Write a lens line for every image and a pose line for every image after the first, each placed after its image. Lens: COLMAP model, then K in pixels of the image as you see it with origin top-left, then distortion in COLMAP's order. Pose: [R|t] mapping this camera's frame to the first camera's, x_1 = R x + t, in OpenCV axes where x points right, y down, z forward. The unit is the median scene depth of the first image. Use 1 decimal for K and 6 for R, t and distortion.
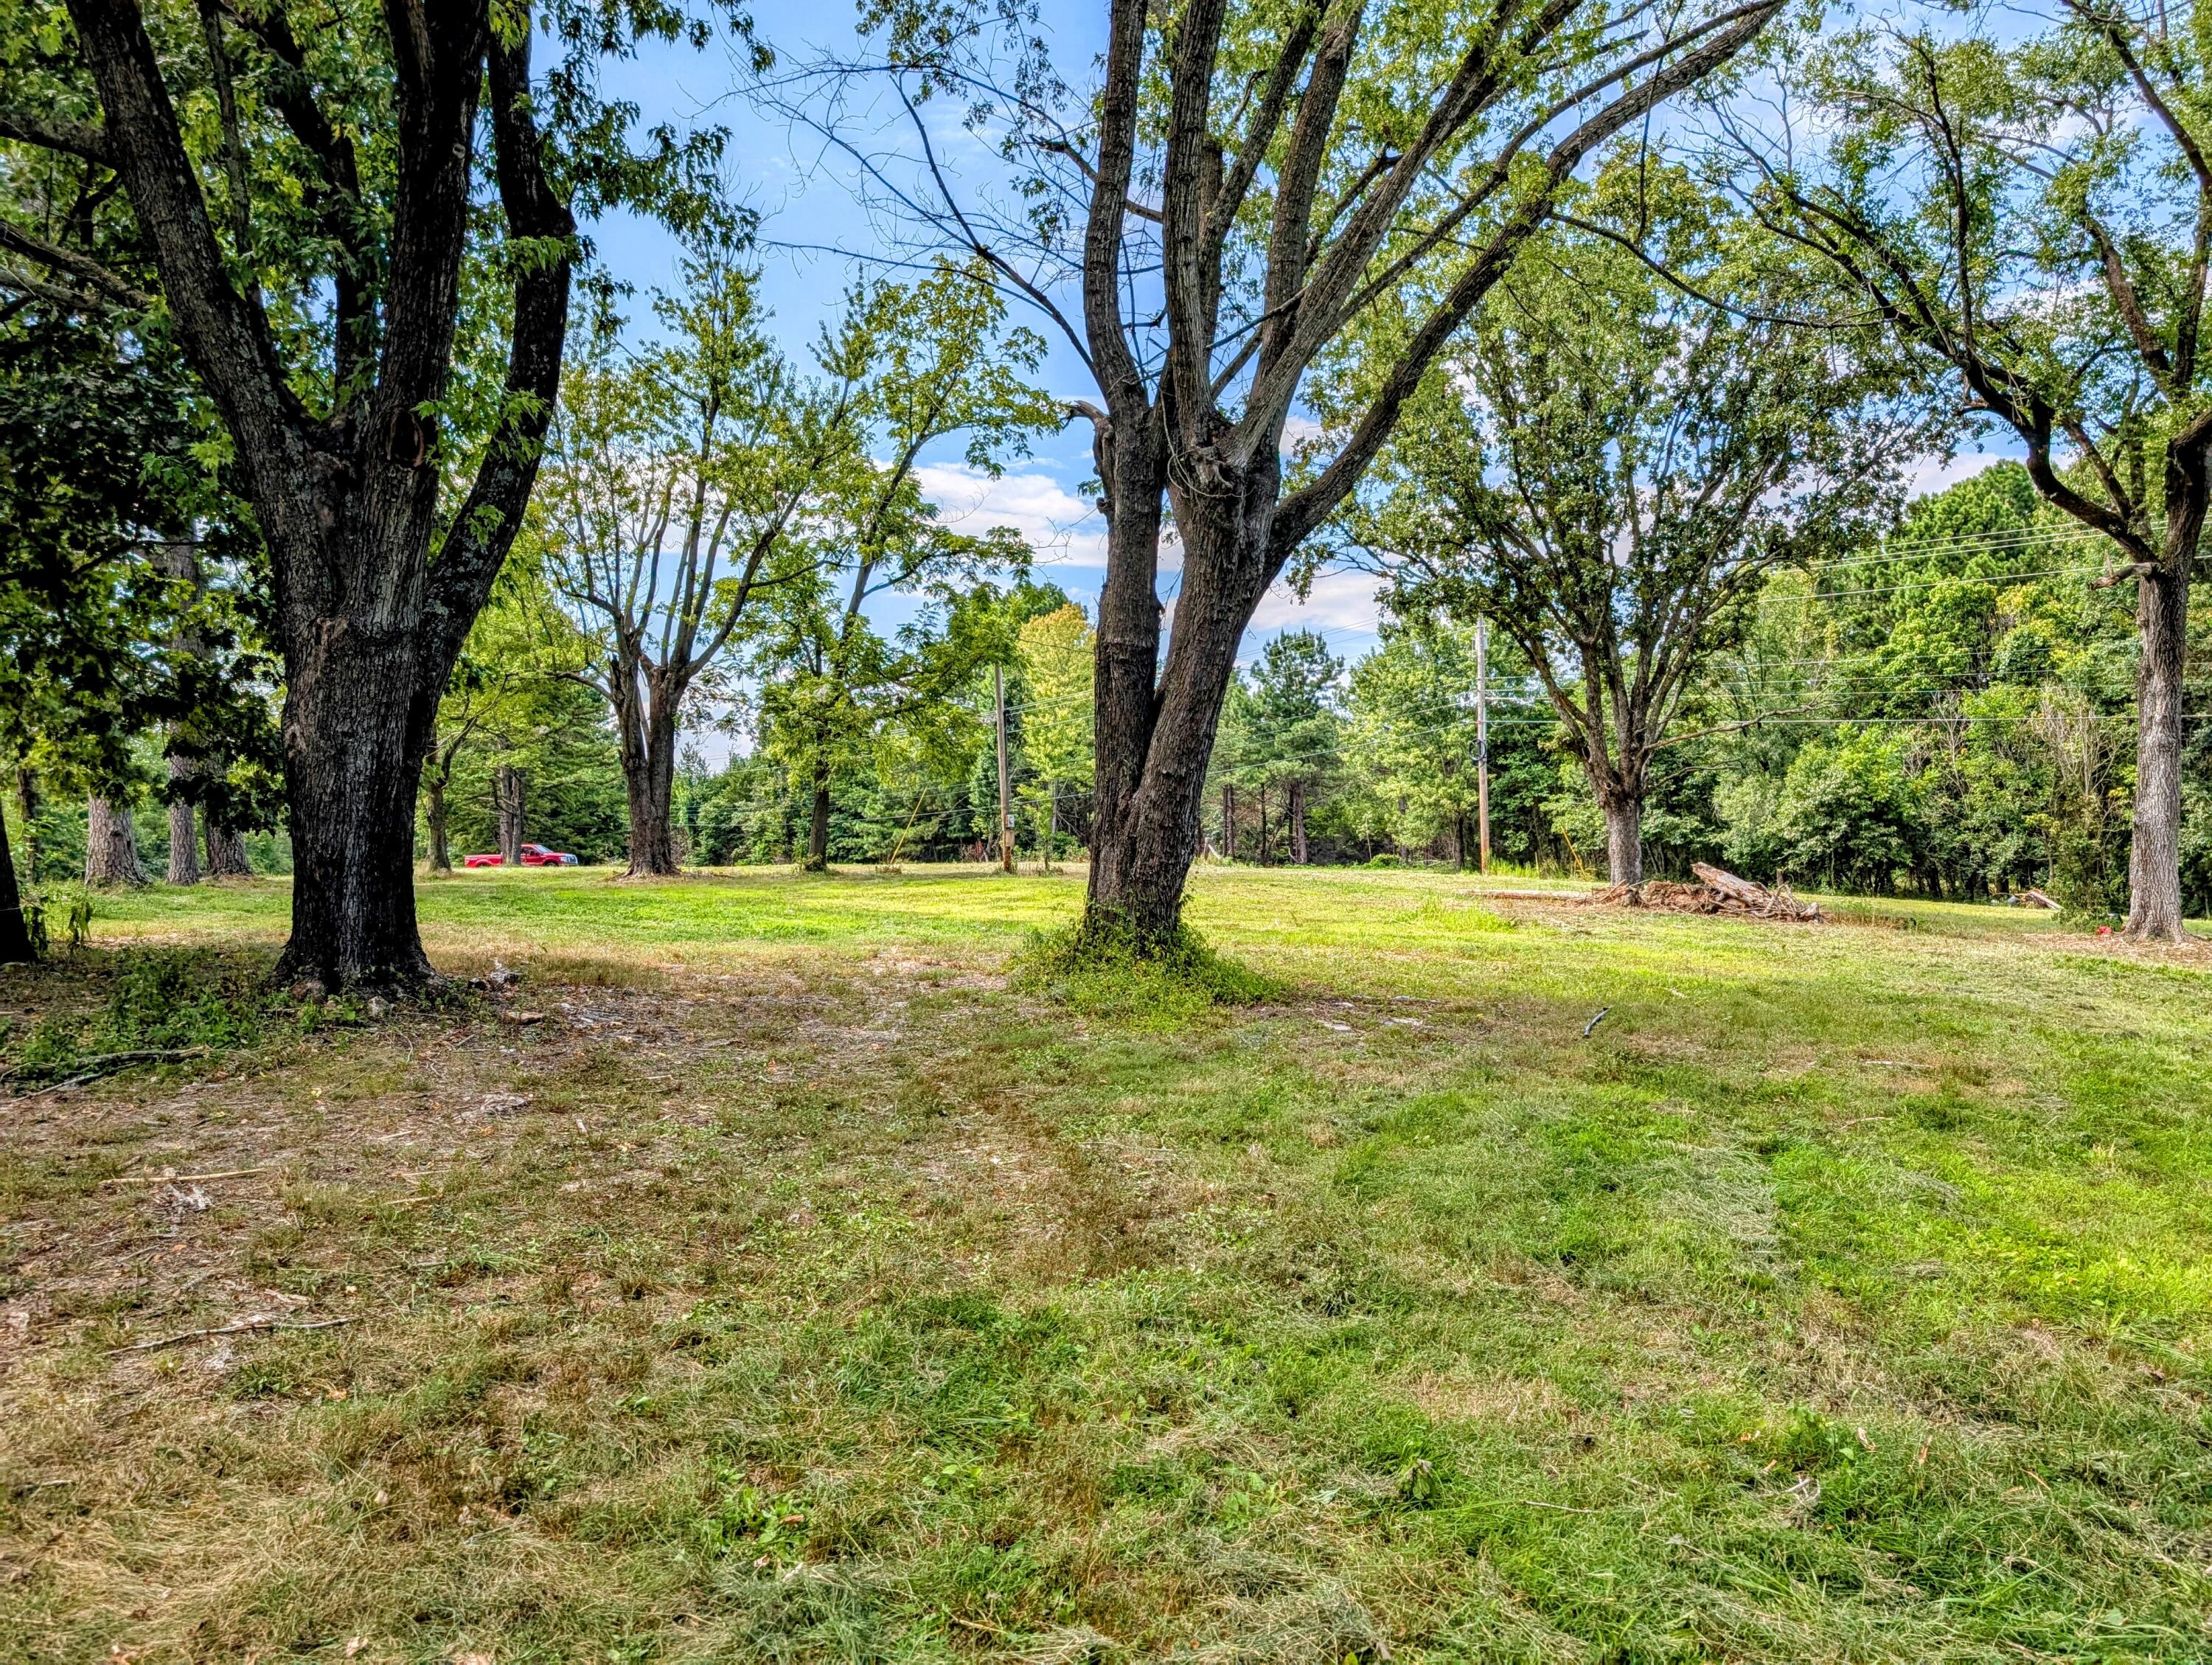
lens RADIAL K [[1600.2, 0, 1097.3], [0, 1600.2, 826.5], [0, 0, 1]] dist [0.028831, -0.020683]
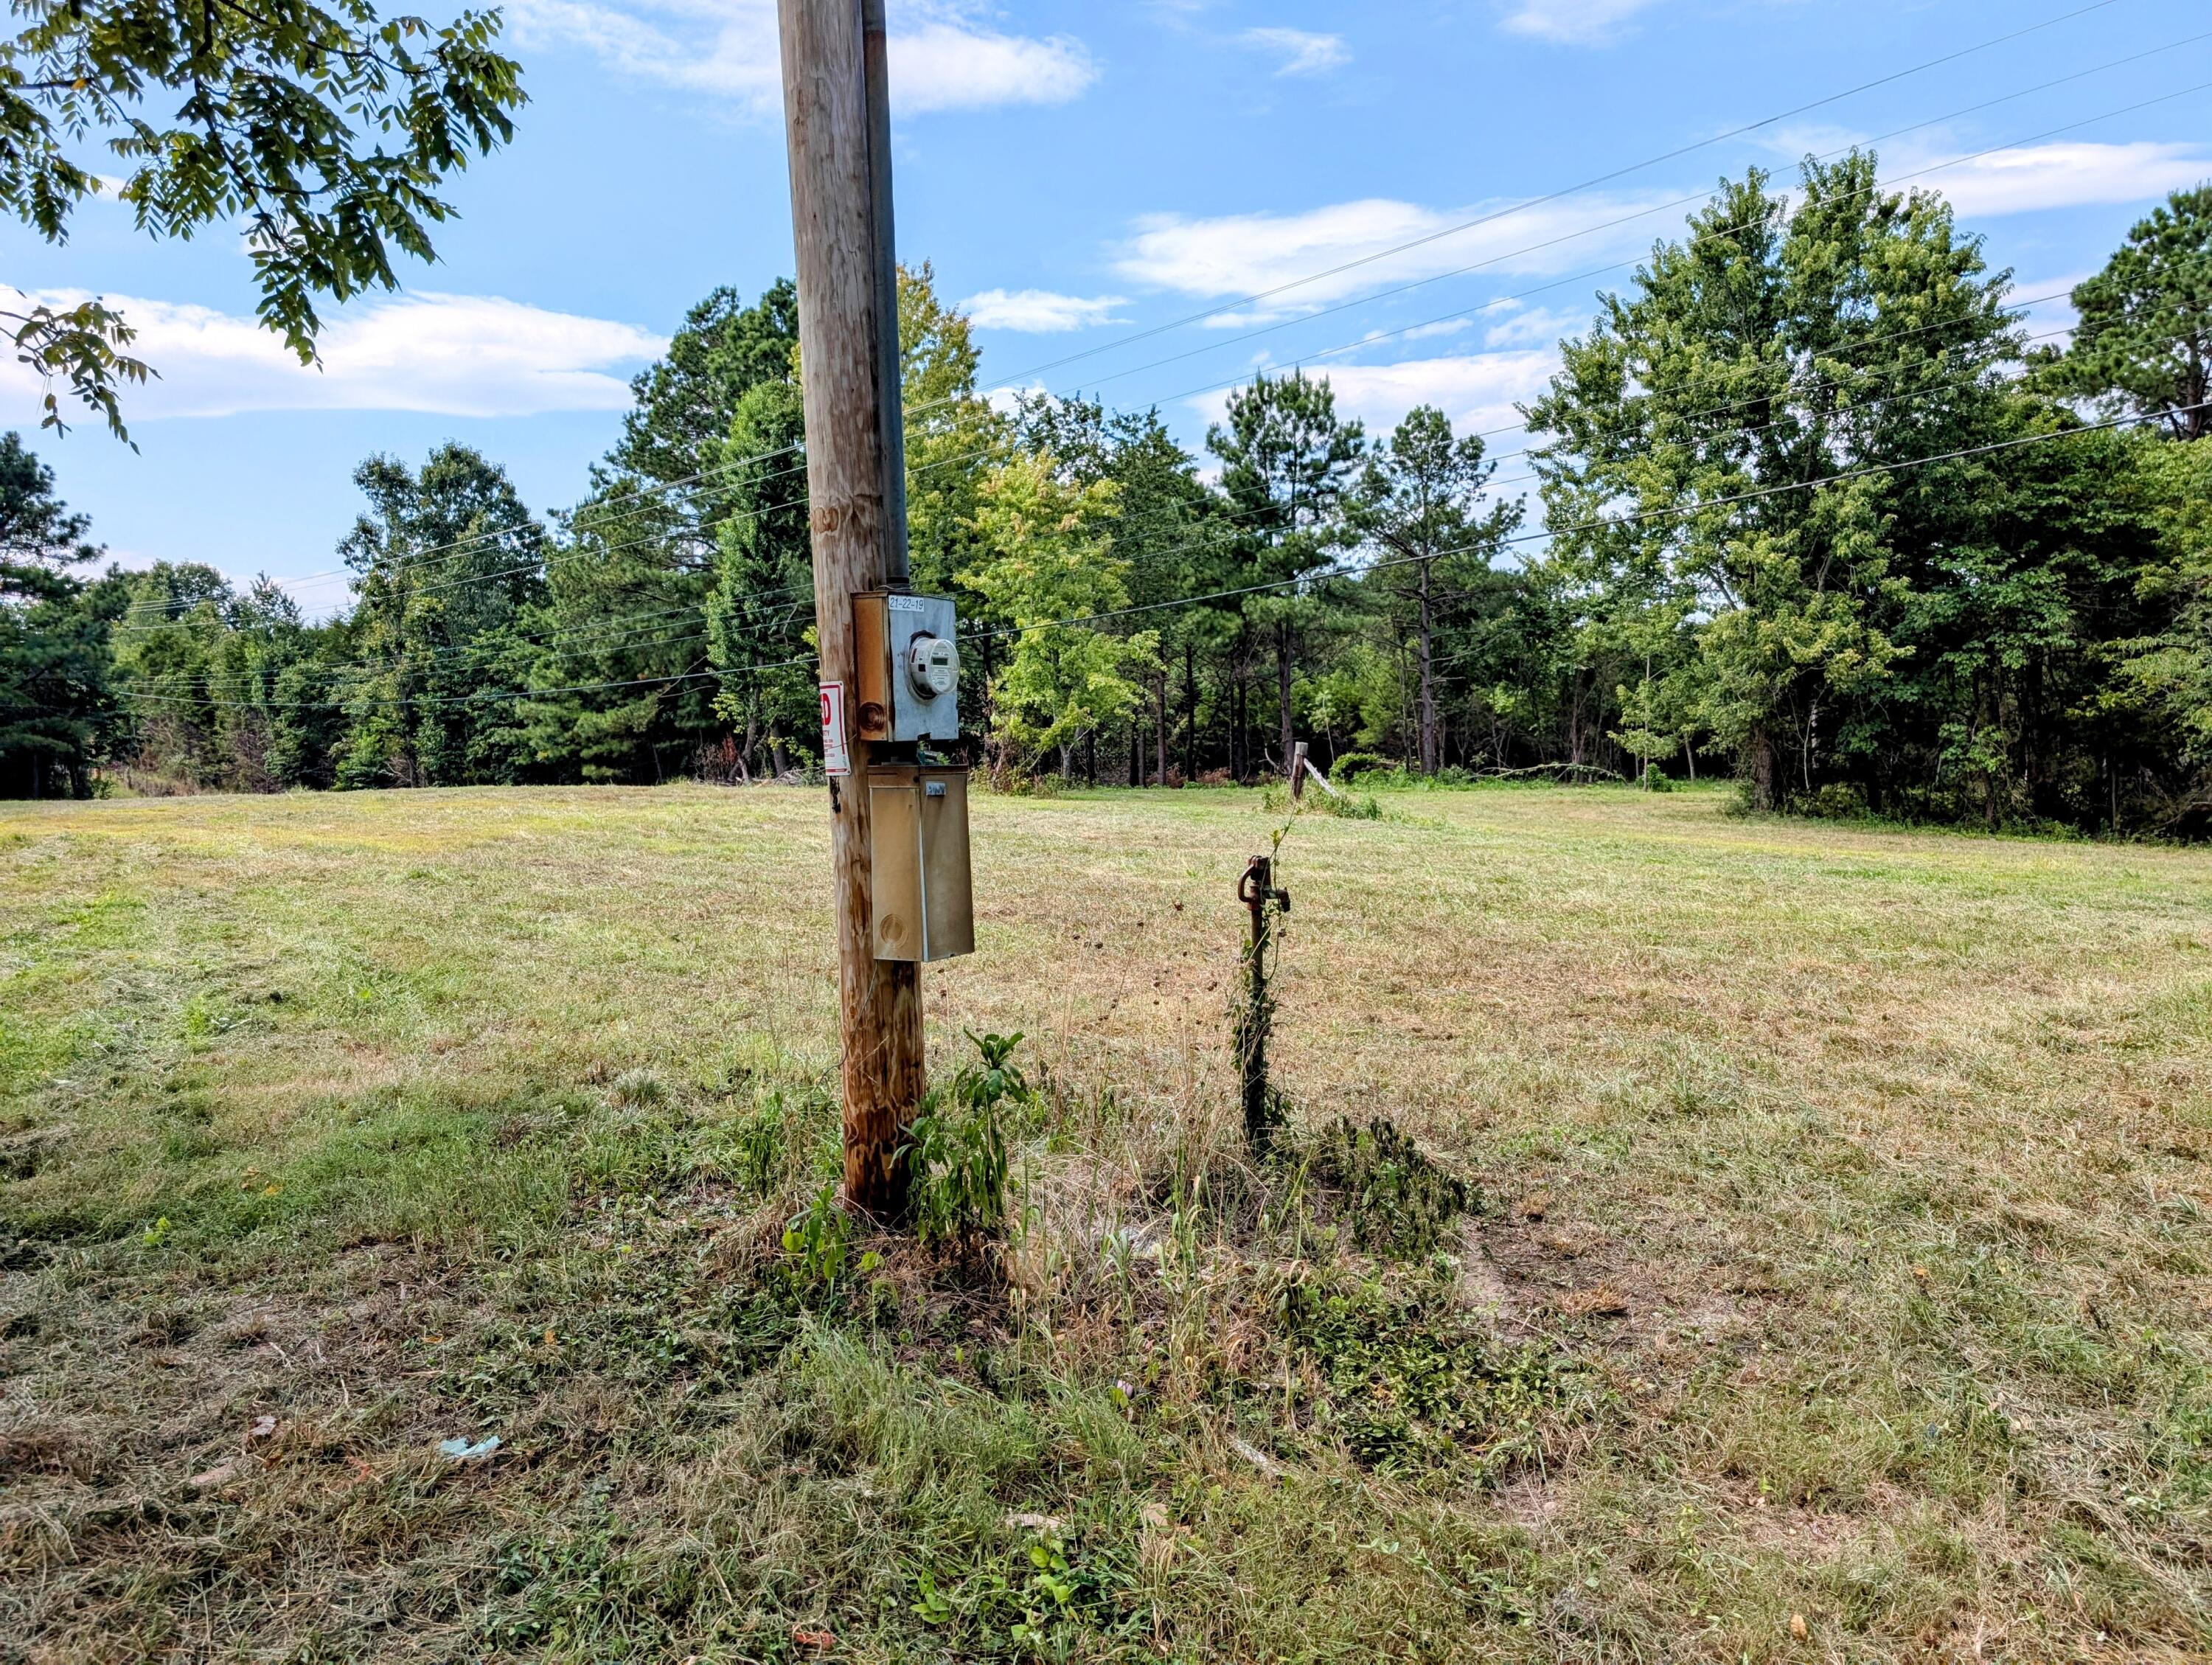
lens RADIAL K [[1600.2, 0, 1097.3], [0, 1600.2, 826.5], [0, 0, 1]] dist [0.028831, -0.020683]
pose [[0.990873, -0.006686, 0.134632, -0.022118], [-0.003391, 0.997216, 0.074483, -0.001124], [-0.134755, -0.074260, 0.988092, 0.405252]]
